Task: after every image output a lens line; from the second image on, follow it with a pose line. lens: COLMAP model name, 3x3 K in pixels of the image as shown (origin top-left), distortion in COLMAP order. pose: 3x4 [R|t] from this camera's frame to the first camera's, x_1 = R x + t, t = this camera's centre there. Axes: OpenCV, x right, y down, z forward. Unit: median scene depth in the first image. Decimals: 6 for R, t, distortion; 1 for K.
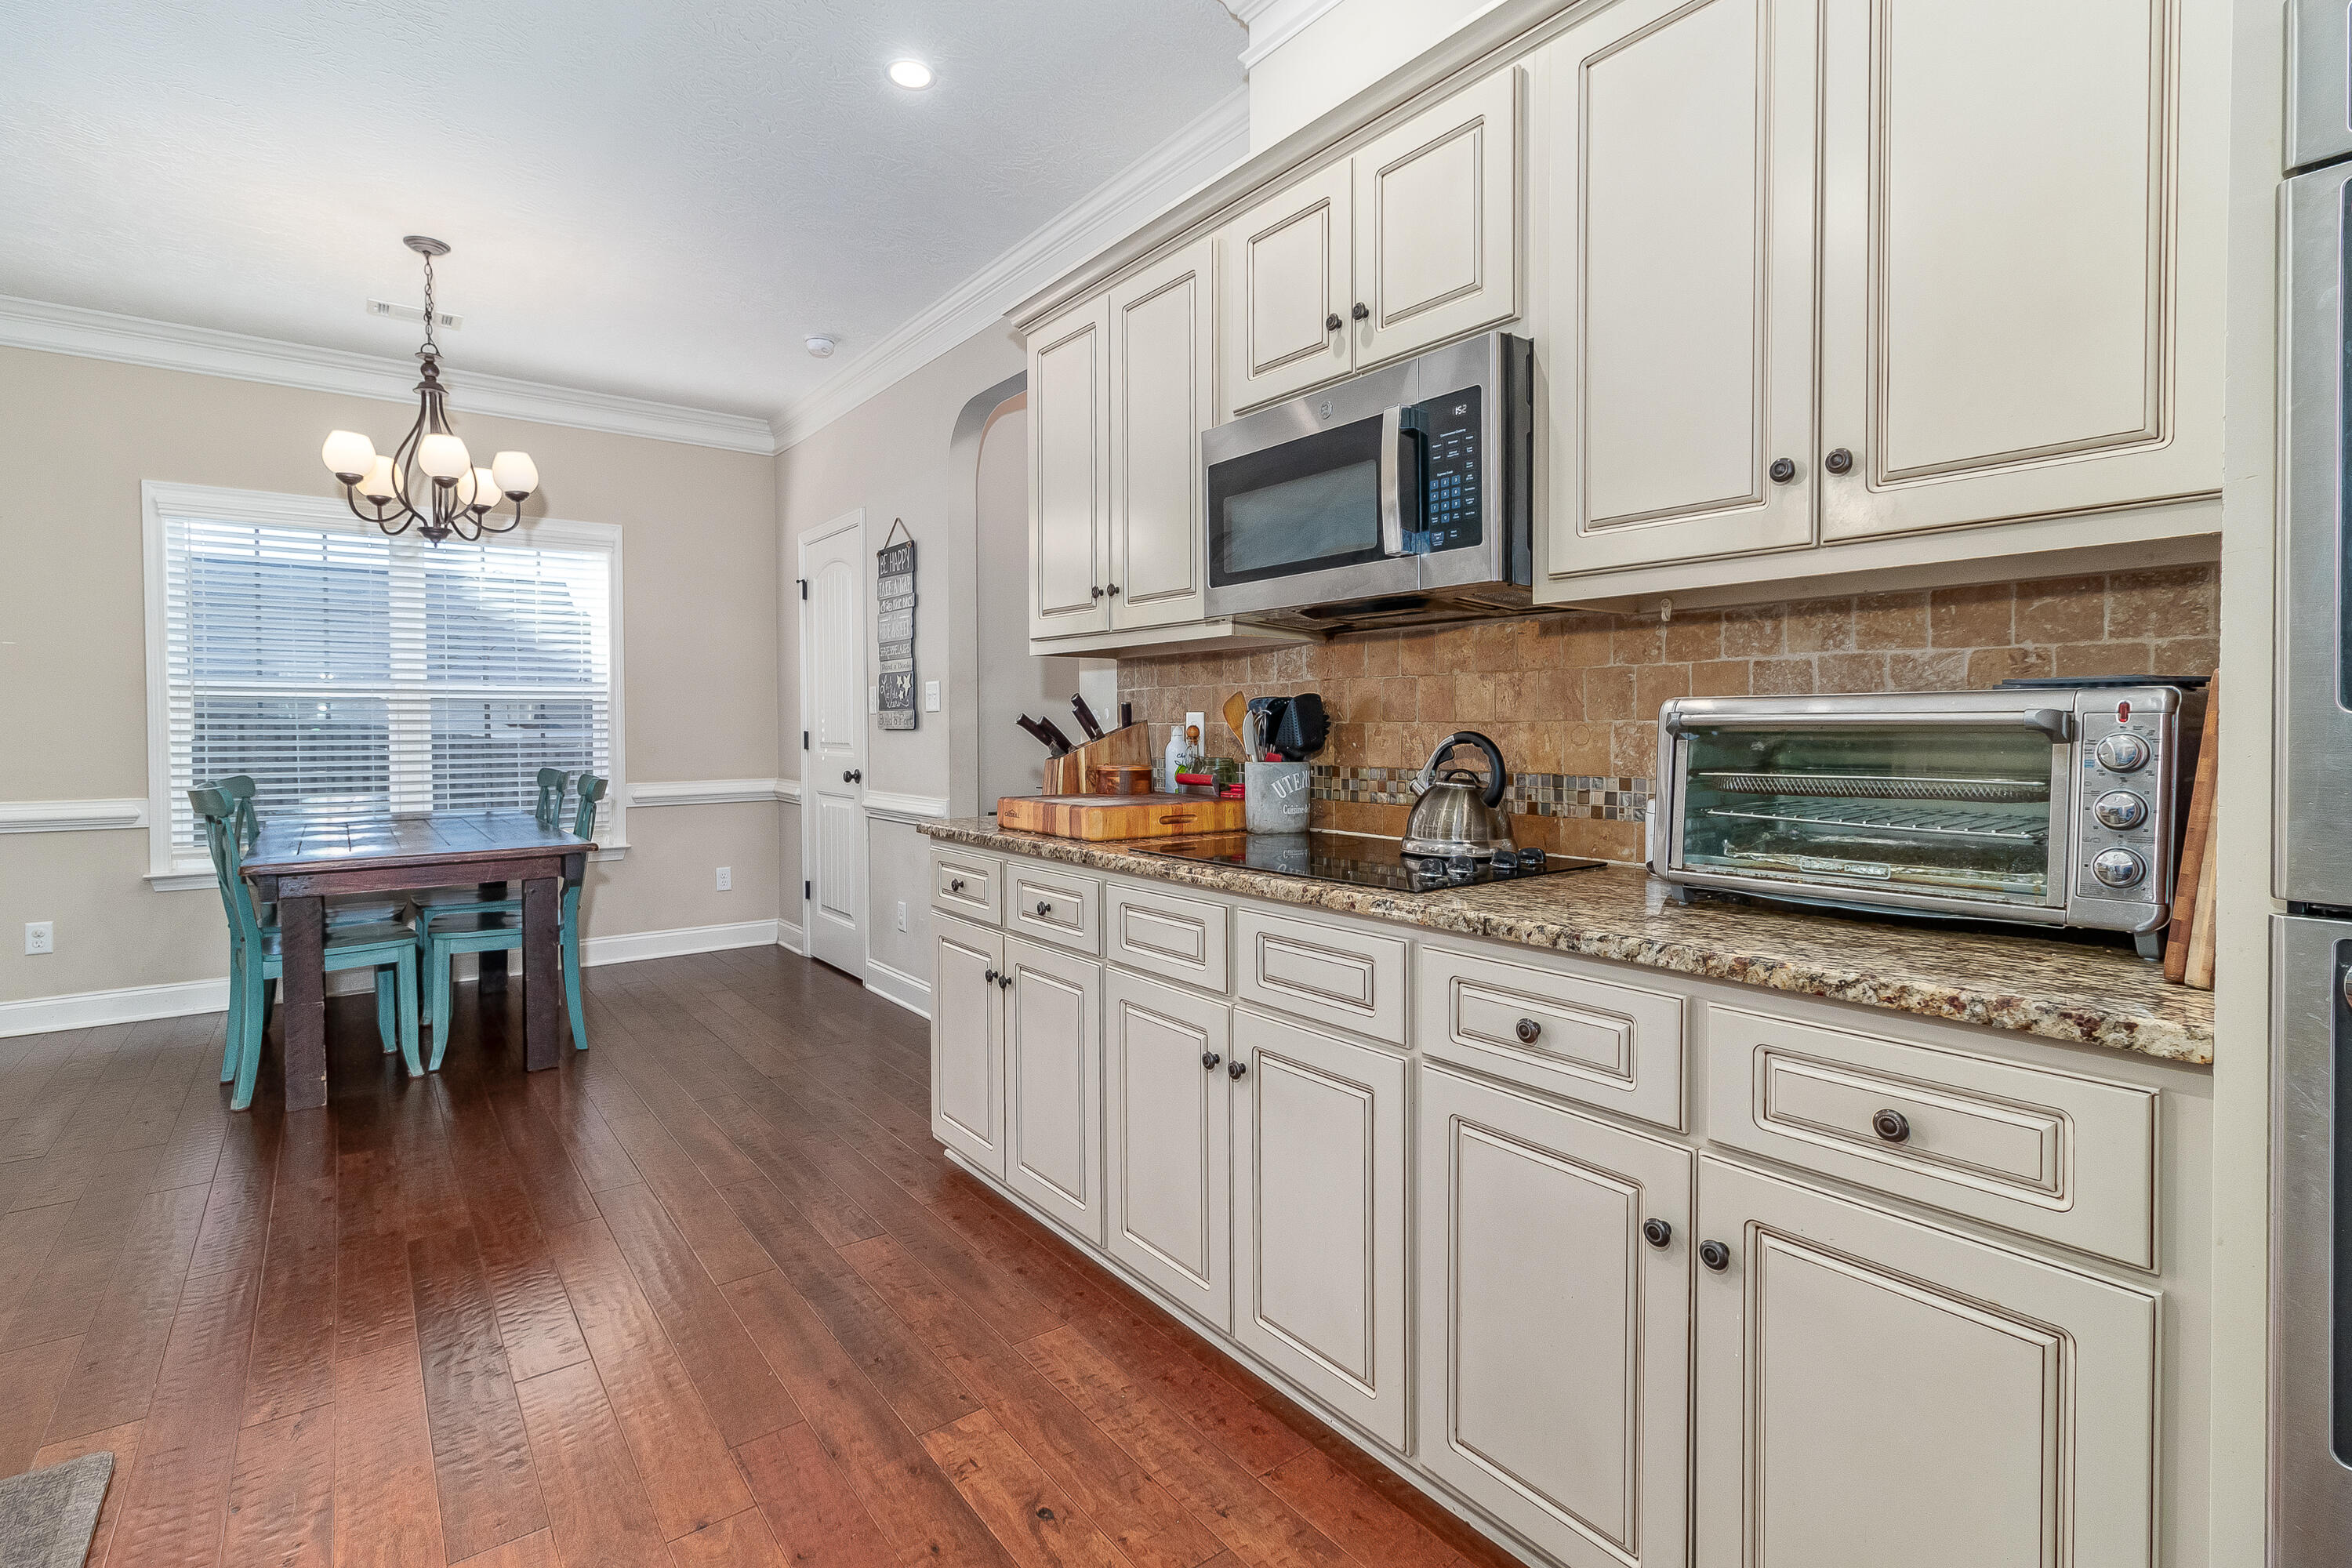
lens RADIAL K [[1085.8, 0, 1154.8], [0, 1085.8, 745.2], [0, 0, 1]] dist [0.005022, -0.002758]
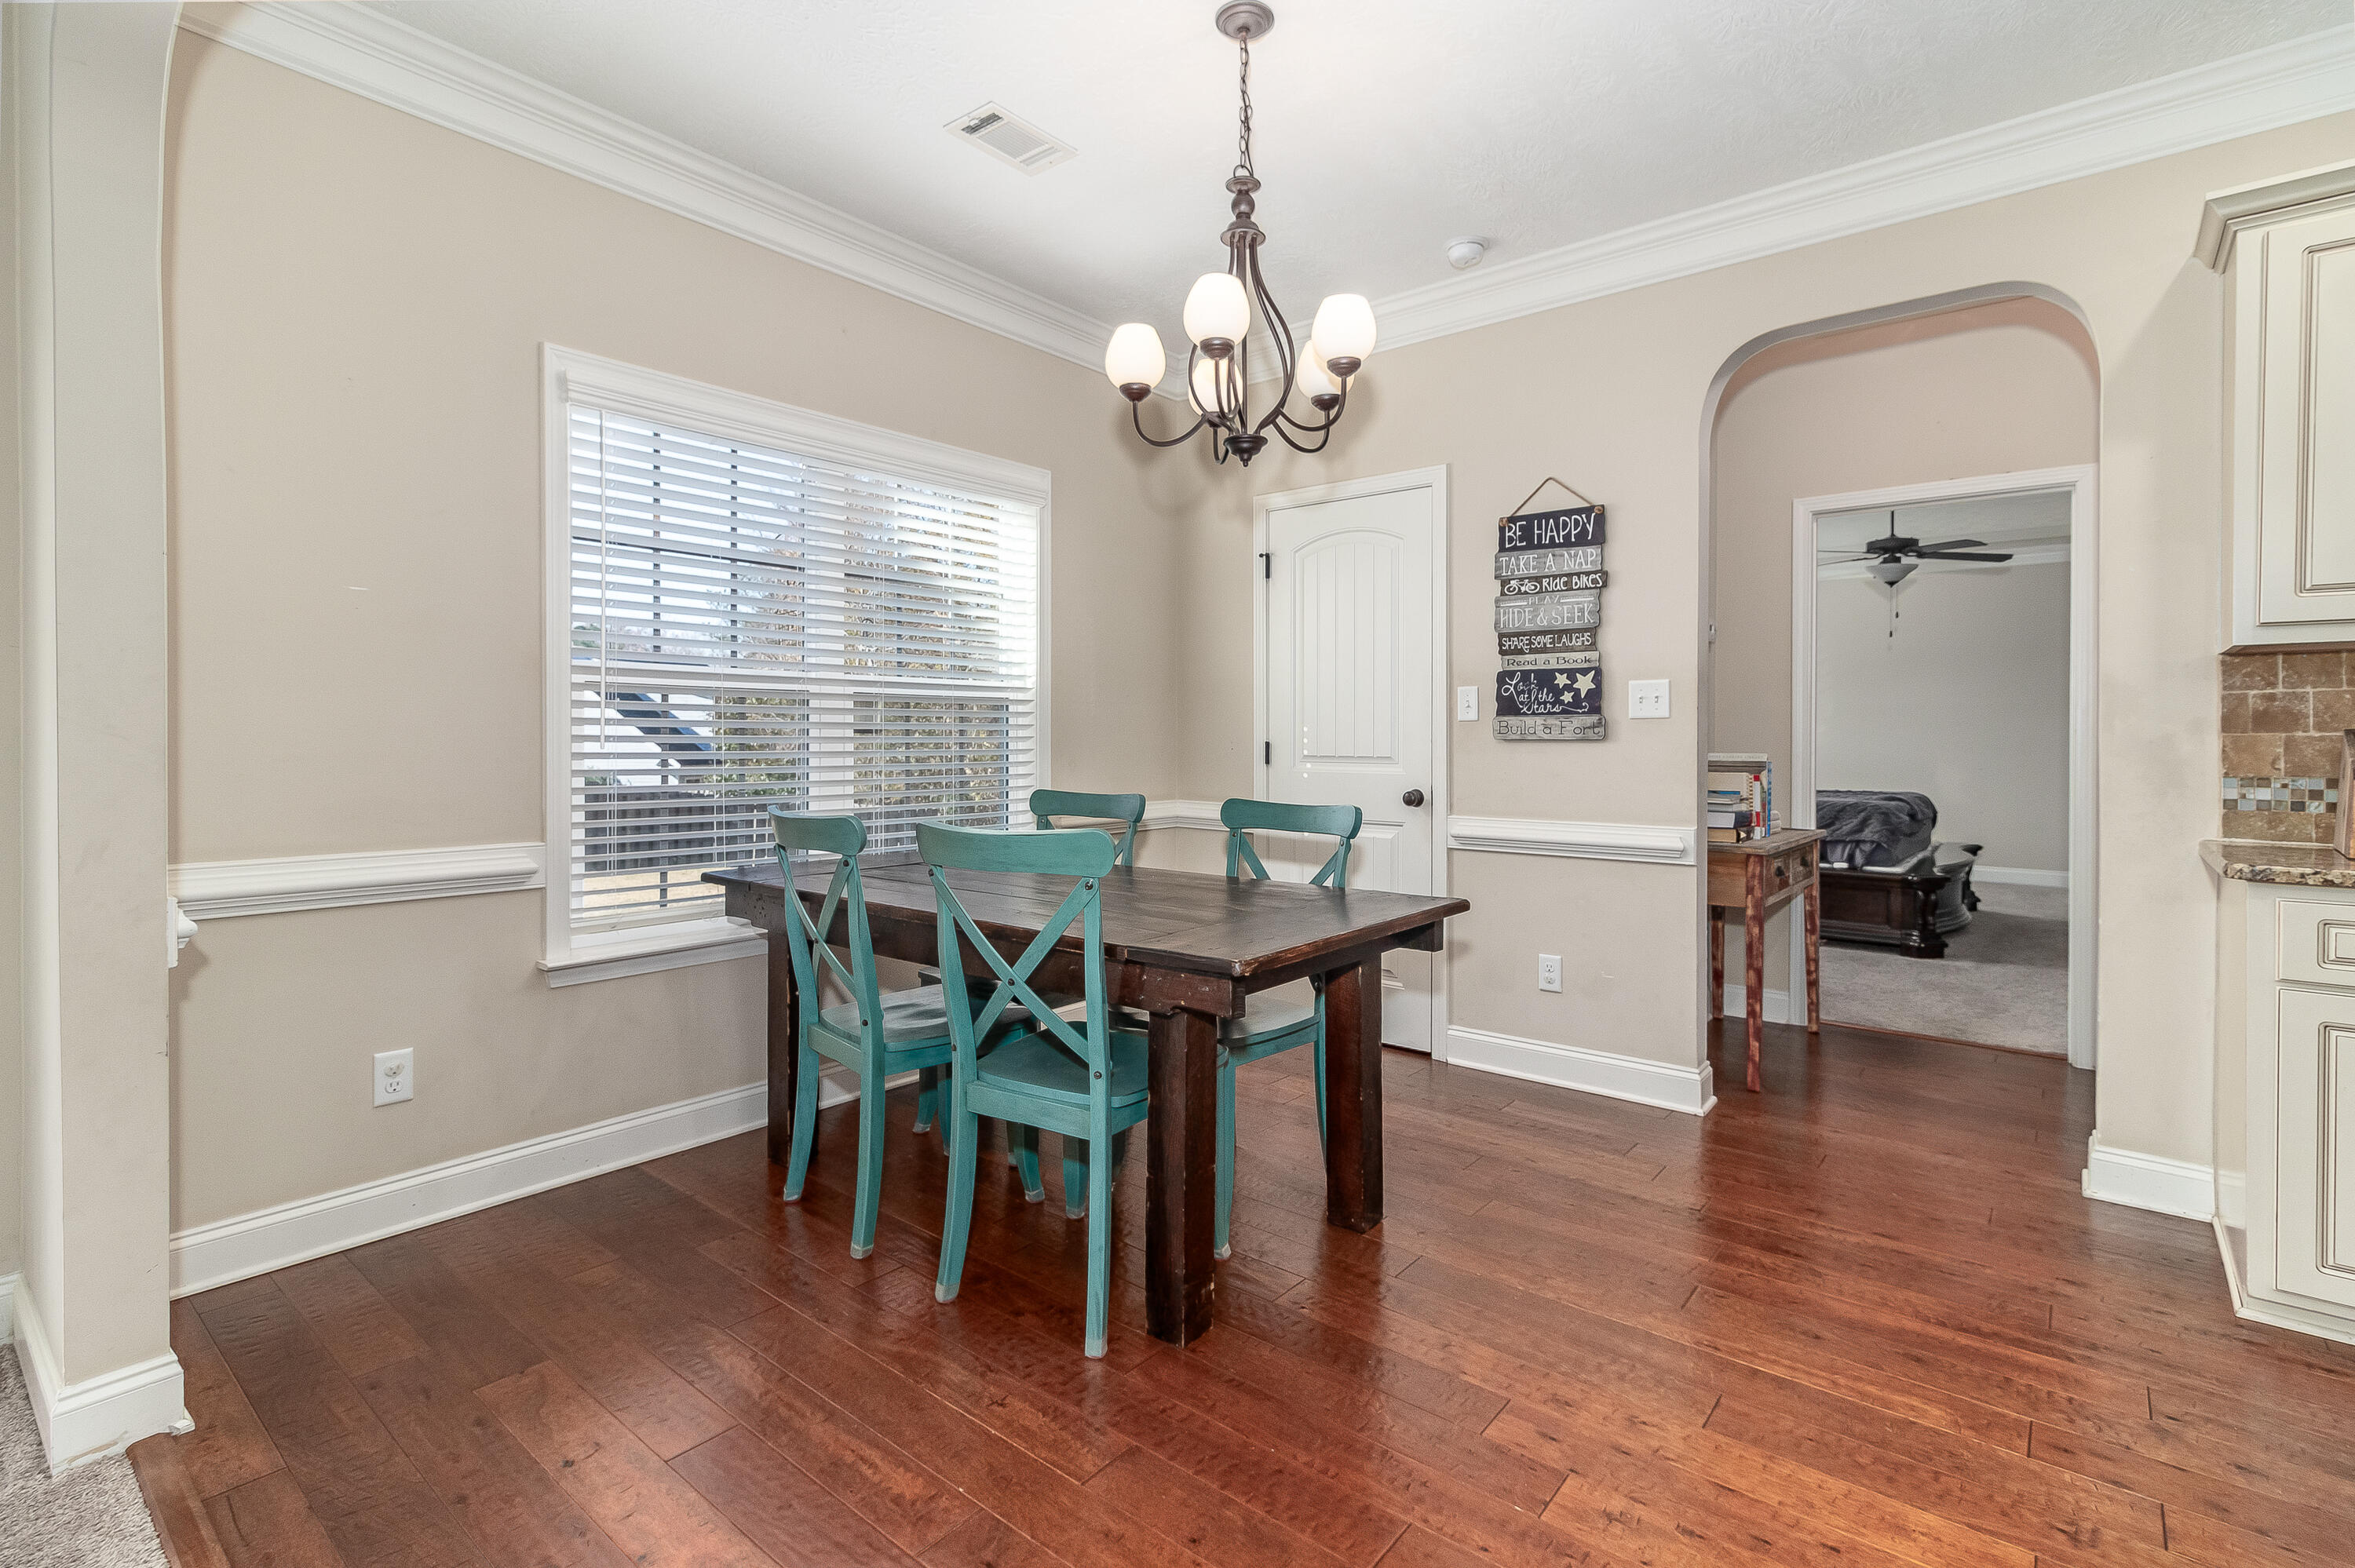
lens RADIAL K [[1087.1, 0, 1190.7], [0, 1087.1, 736.5], [0, 0, 1]] dist [0.005022, -0.002758]
pose [[0.972386, 0.008070, 0.233238, -0.705609], [-0.002847, 0.999738, -0.022722, 0.001817], [-0.233360, 0.021431, 0.972154, 0.294146]]
